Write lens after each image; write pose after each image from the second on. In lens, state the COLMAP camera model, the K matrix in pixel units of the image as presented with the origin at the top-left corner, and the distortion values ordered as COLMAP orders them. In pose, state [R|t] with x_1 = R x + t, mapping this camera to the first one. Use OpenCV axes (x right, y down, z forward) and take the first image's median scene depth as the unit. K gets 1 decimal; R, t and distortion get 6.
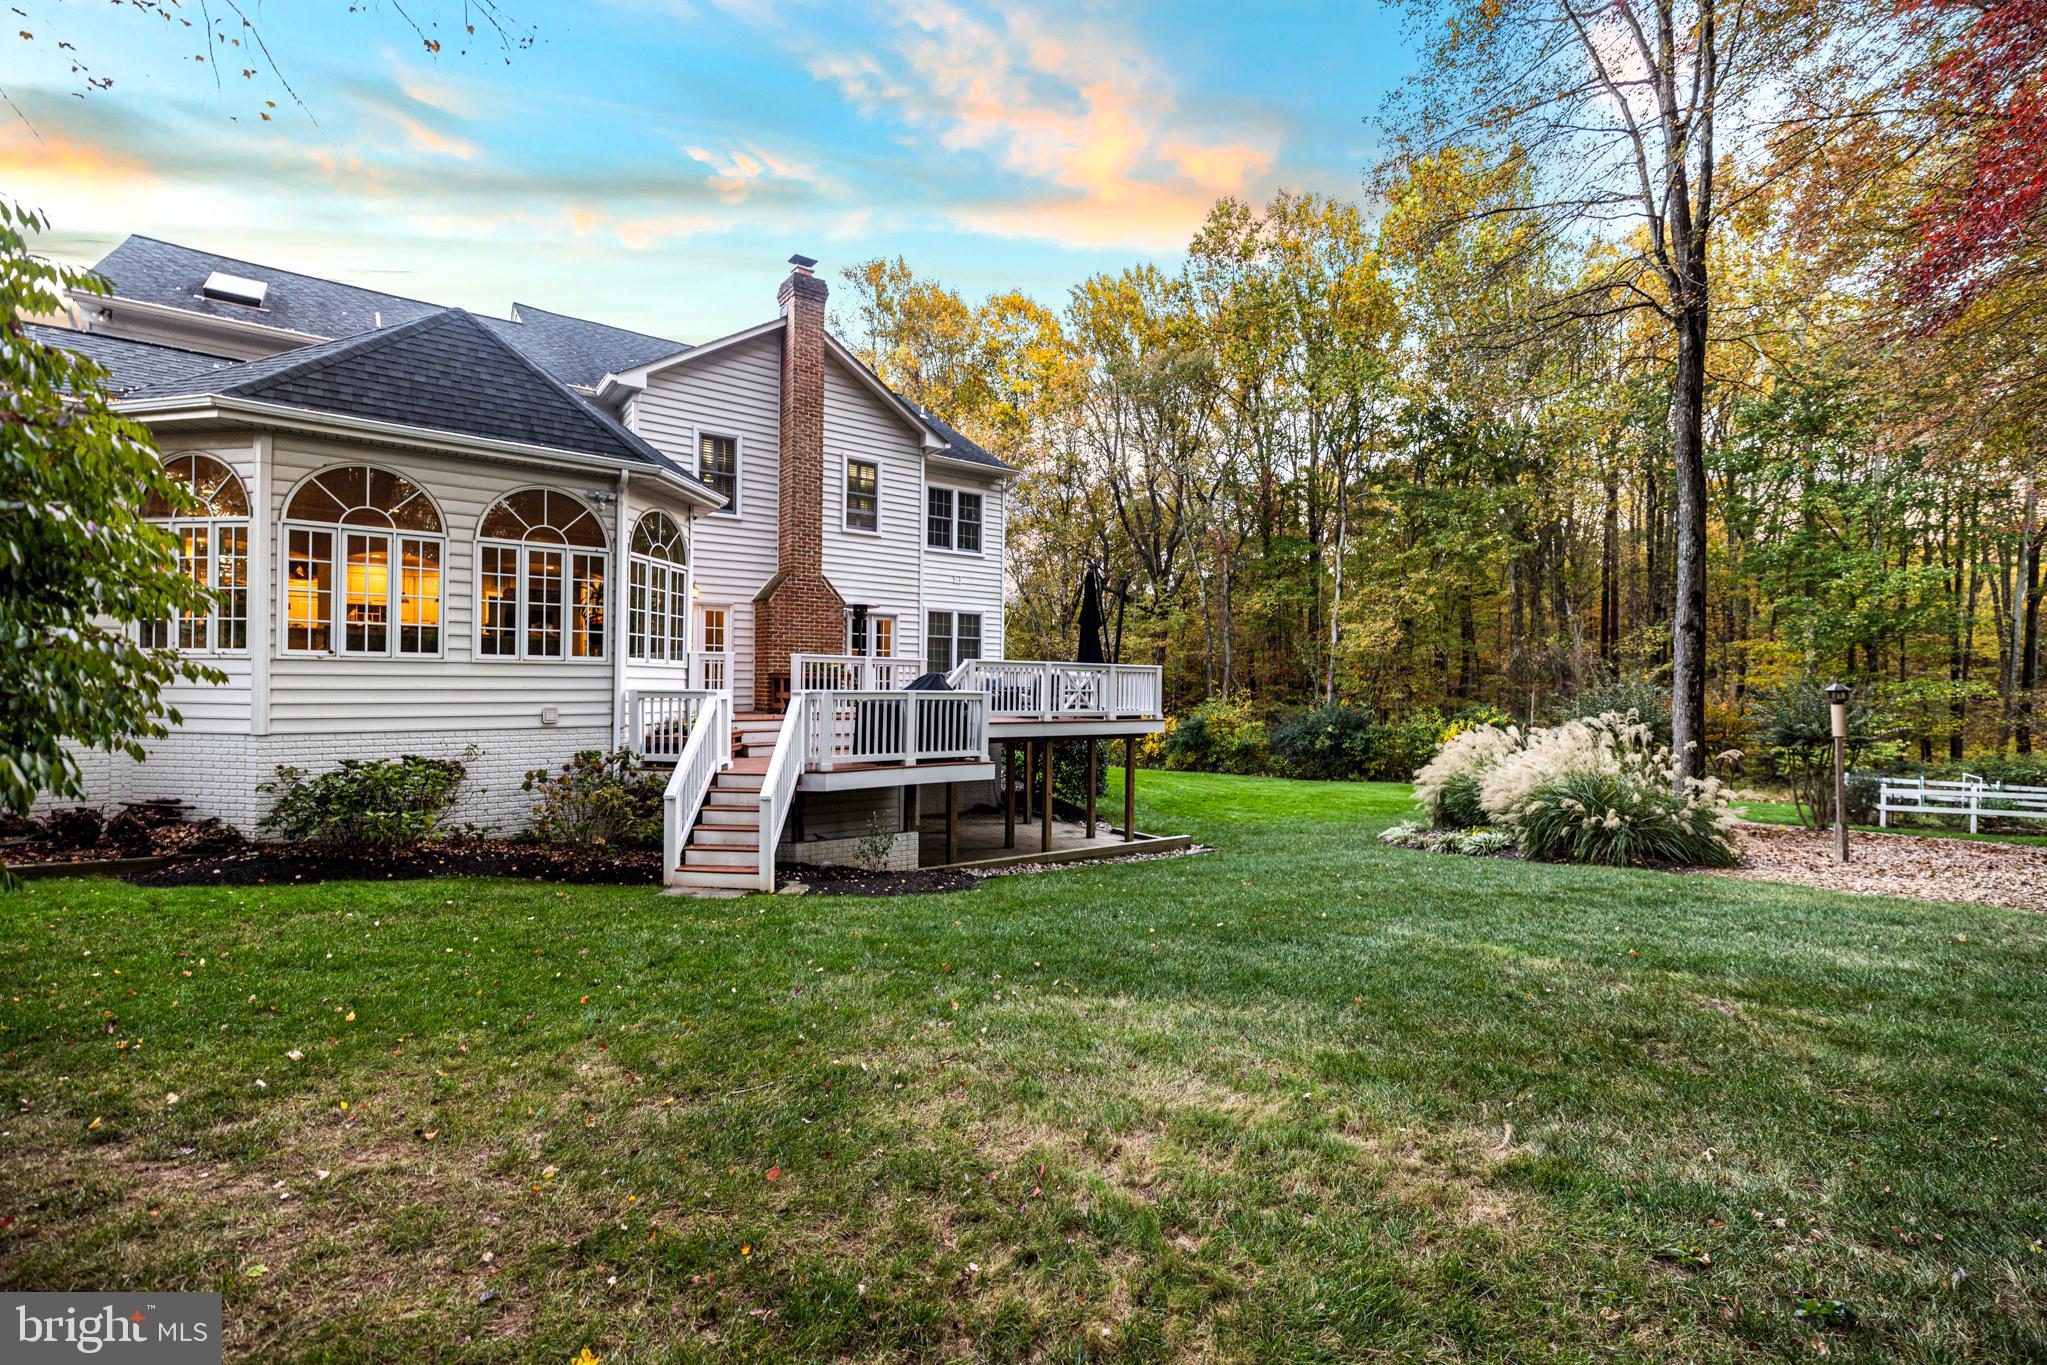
lens RADIAL K [[992.1, 0, 1023.5], [0, 992.1, 682.5], [0, 0, 1]] dist [0.003037, 0.000731]
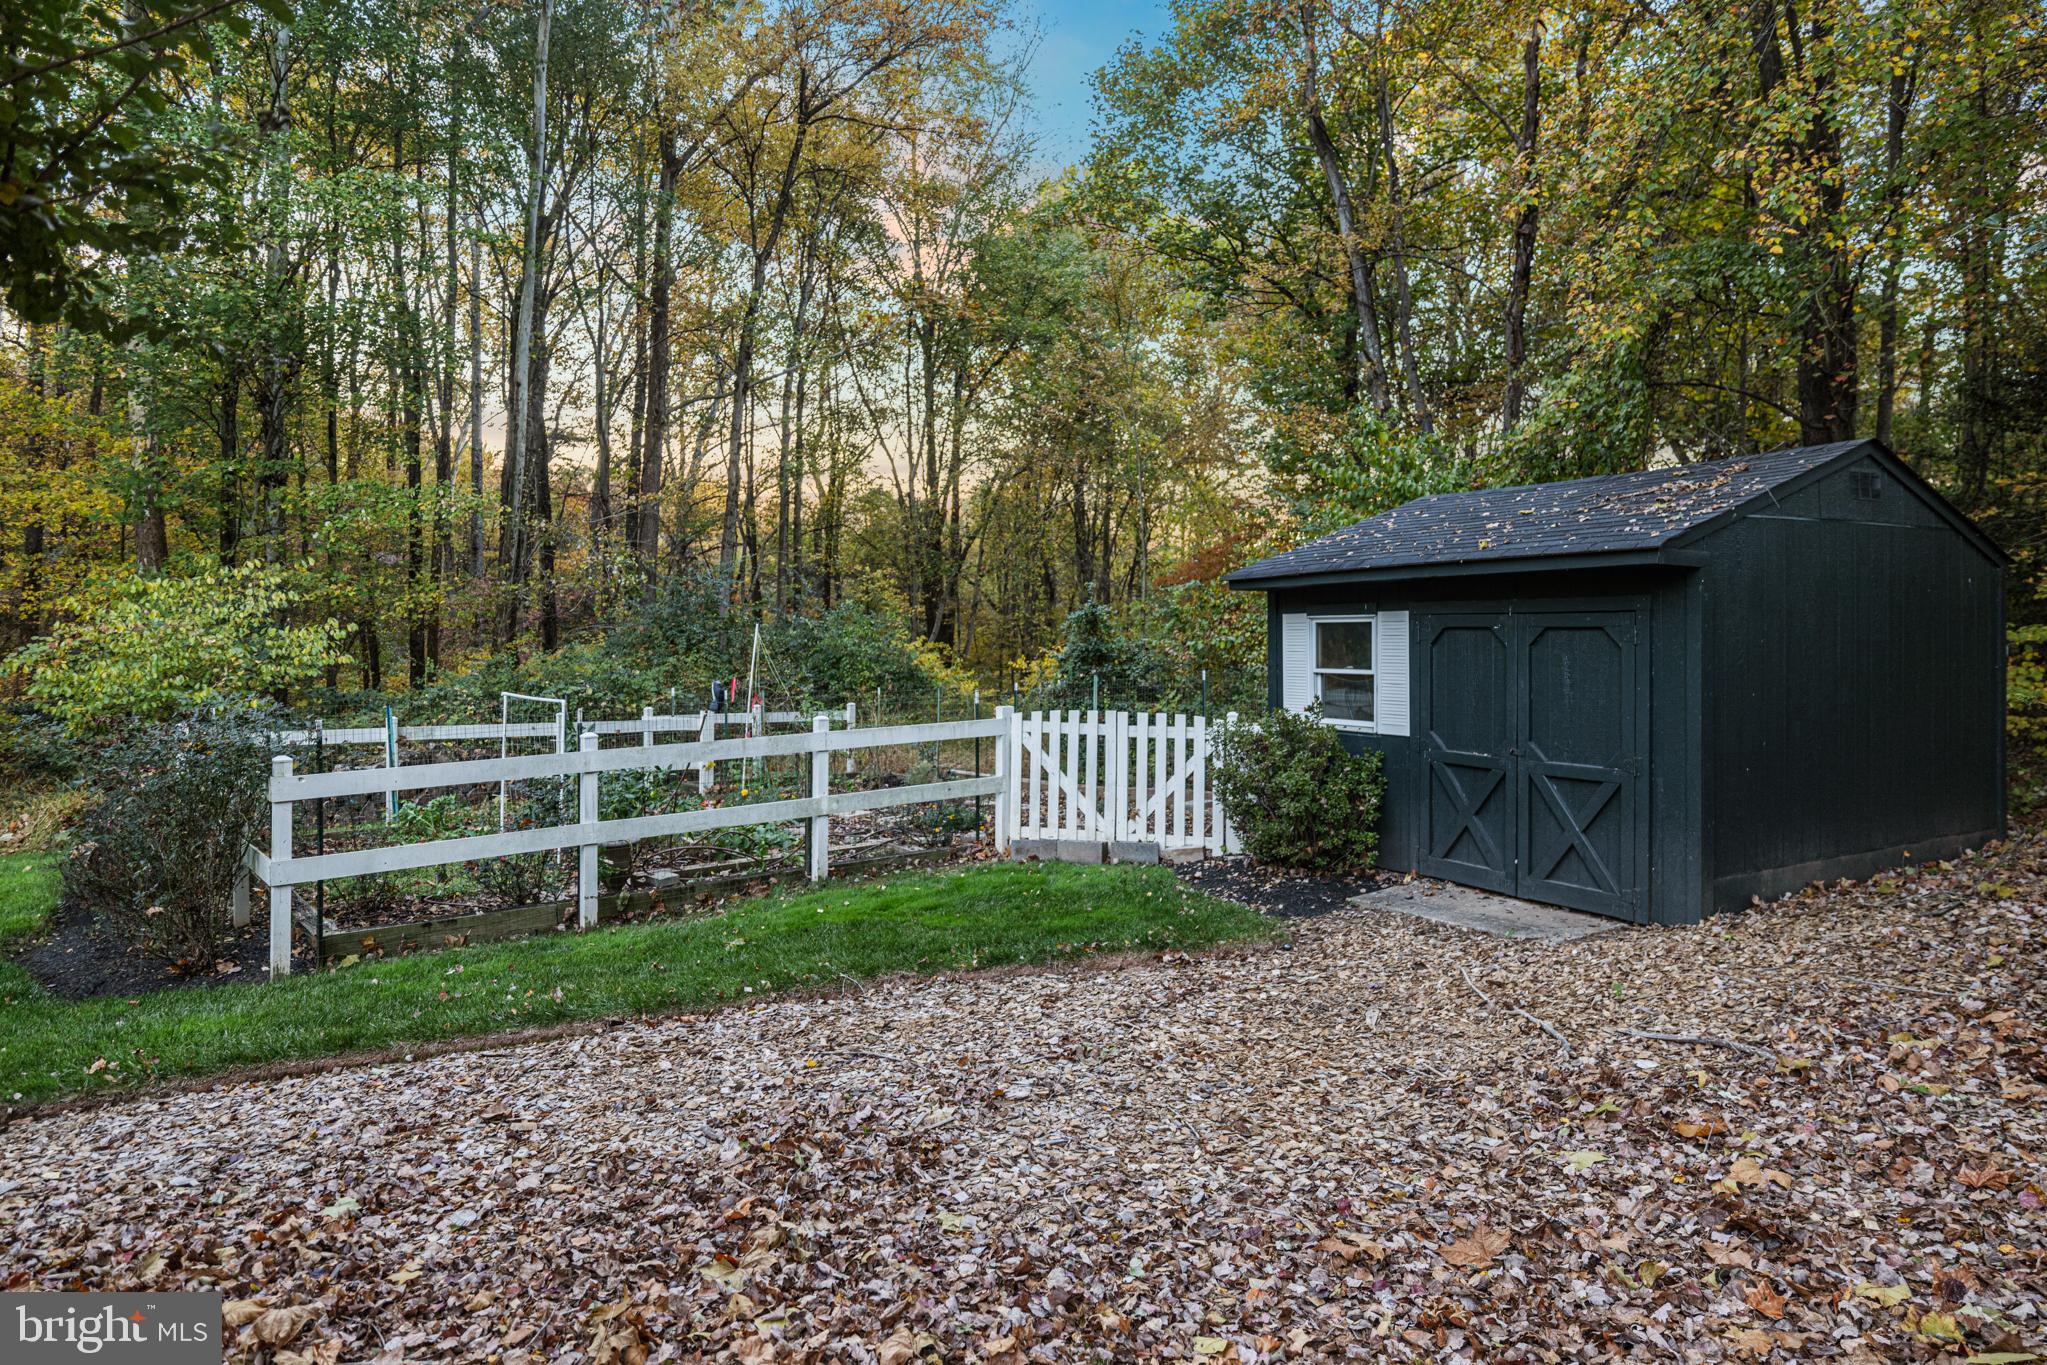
lens RADIAL K [[1239.0, 0, 1023.5], [0, 1239.0, 682.5], [0, 0, 1]] dist [0.000176, 0.000153]
pose [[0.325916, -0.040488, 0.944531, 1.309515], [-0.009946, 0.998880, 0.046250, 0.141482], [-0.945346, -0.024468, 0.325148, 1.501253]]
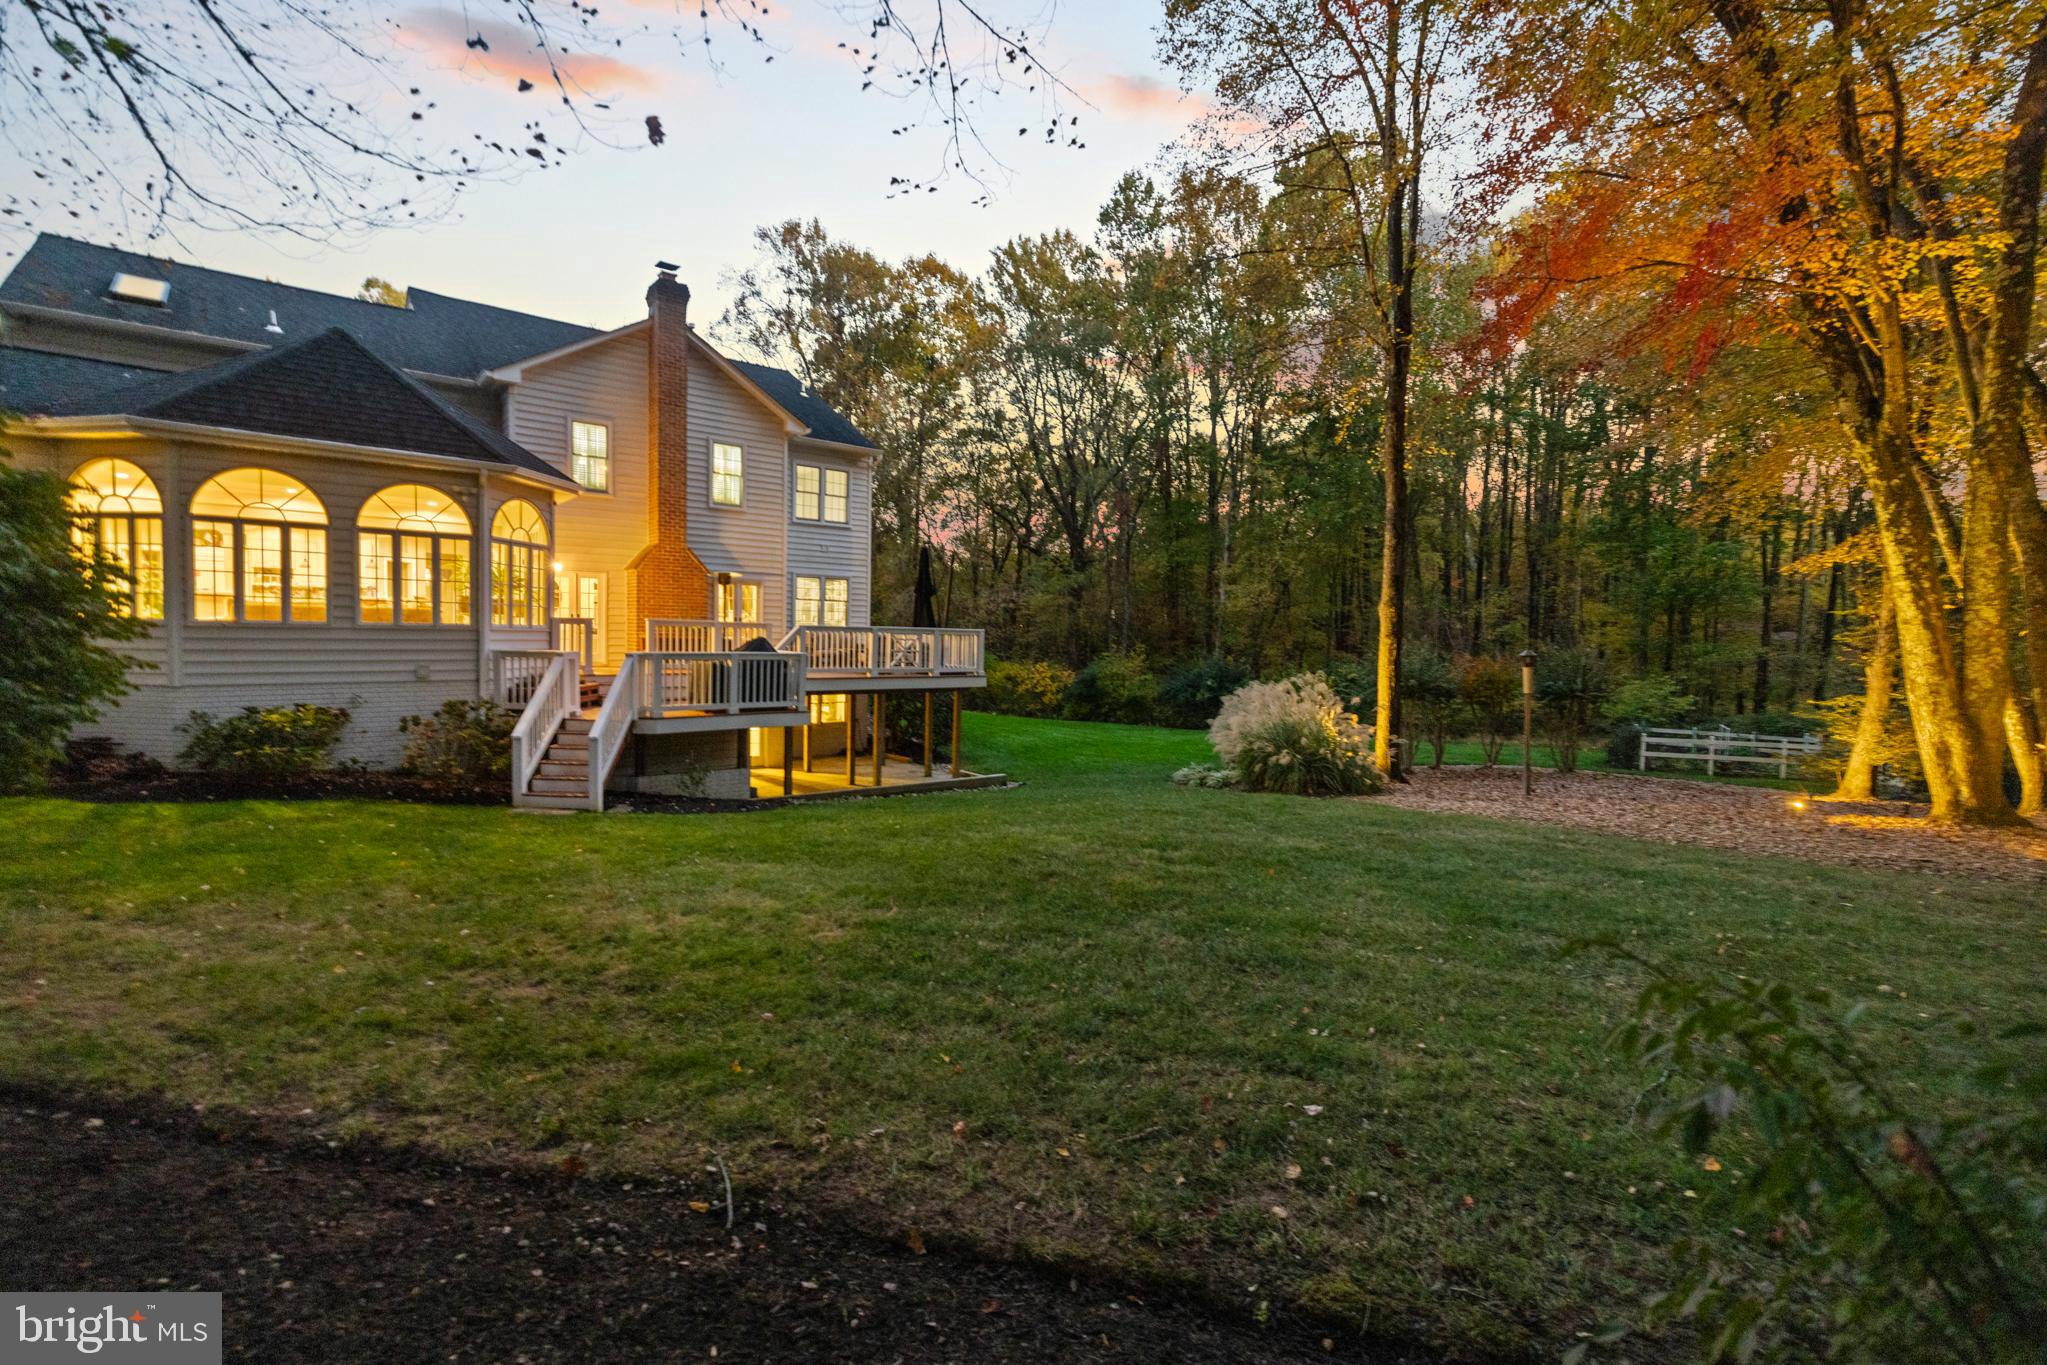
lens RADIAL K [[982.2, 0, 1023.5], [0, 982.2, 682.5], [0, 0, 1]] dist [0.002849, 0.000200]
pose [[0.998358, 0.005987, 0.056961, 0.151585], [-0.008817, 0.998732, 0.049555, -0.015600], [-0.056592, -0.049976, 0.997146, -0.197527]]
